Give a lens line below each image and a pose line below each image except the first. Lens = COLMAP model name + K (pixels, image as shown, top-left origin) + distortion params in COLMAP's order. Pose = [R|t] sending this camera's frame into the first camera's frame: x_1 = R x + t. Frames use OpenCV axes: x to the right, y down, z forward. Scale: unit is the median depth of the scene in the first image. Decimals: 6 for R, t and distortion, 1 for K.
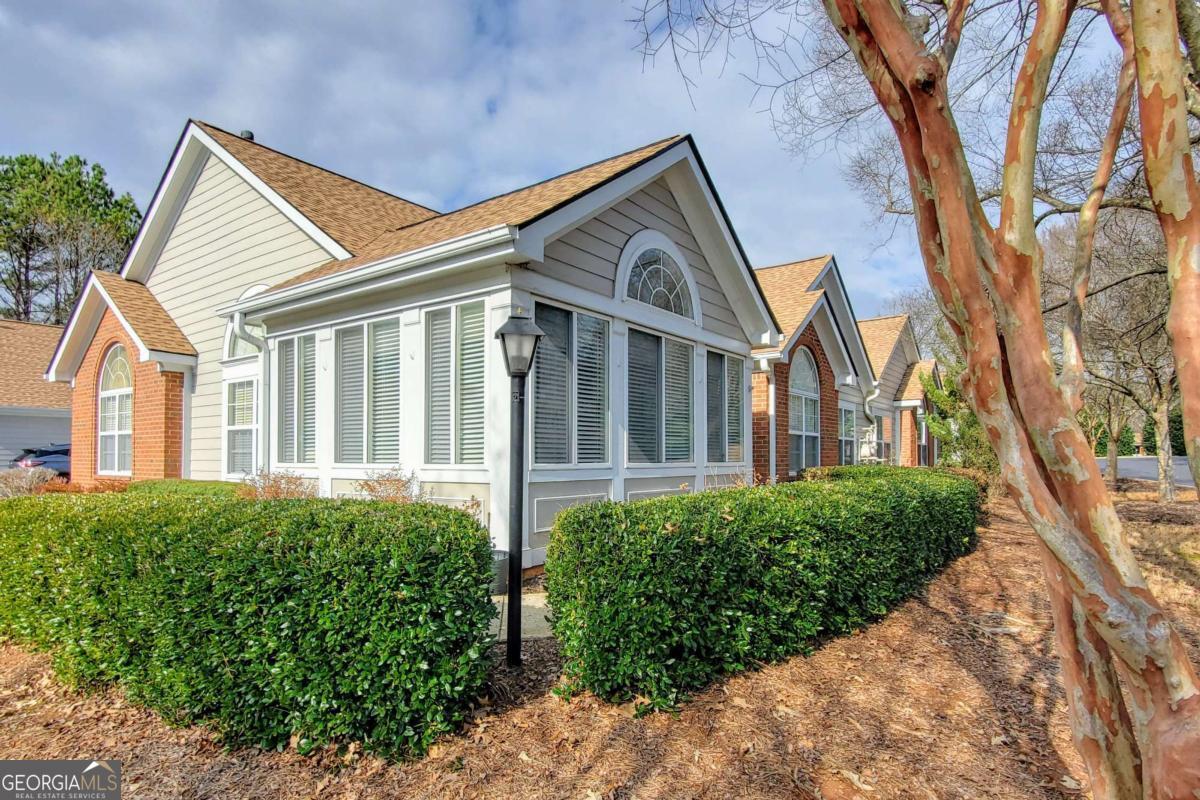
lens RADIAL K [[648.3, 0, 600.1], [0, 648.3, 451.8], [0, 0, 1]] dist [0.004800, 0.000539]
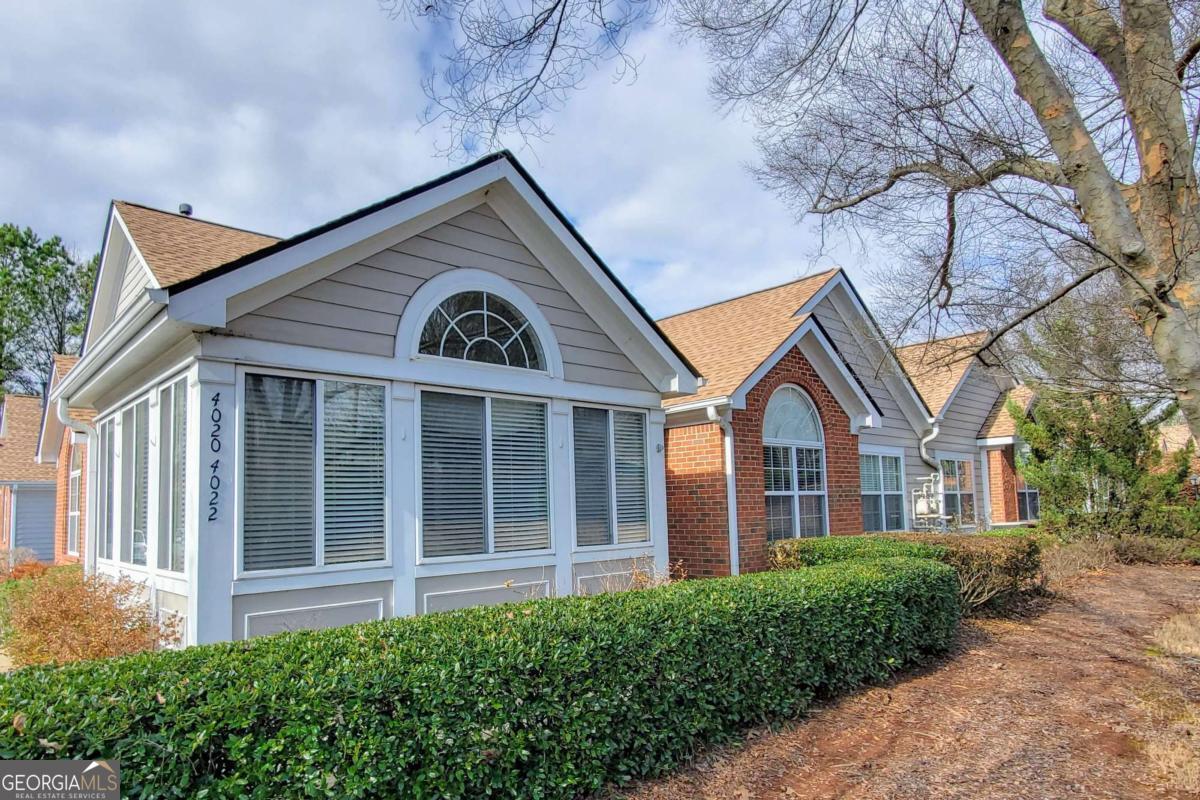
lens RADIAL K [[693.9, 0, 597.0], [0, 693.9, 447.2], [0, 0, 1]] dist [-0.002678, -0.000452]
pose [[0.977325, -0.042899, -0.207355, 0.302885], [0.028371, 0.996962, -0.072540, -0.035303], [0.209837, 0.065013, 0.975572, 0.138228]]
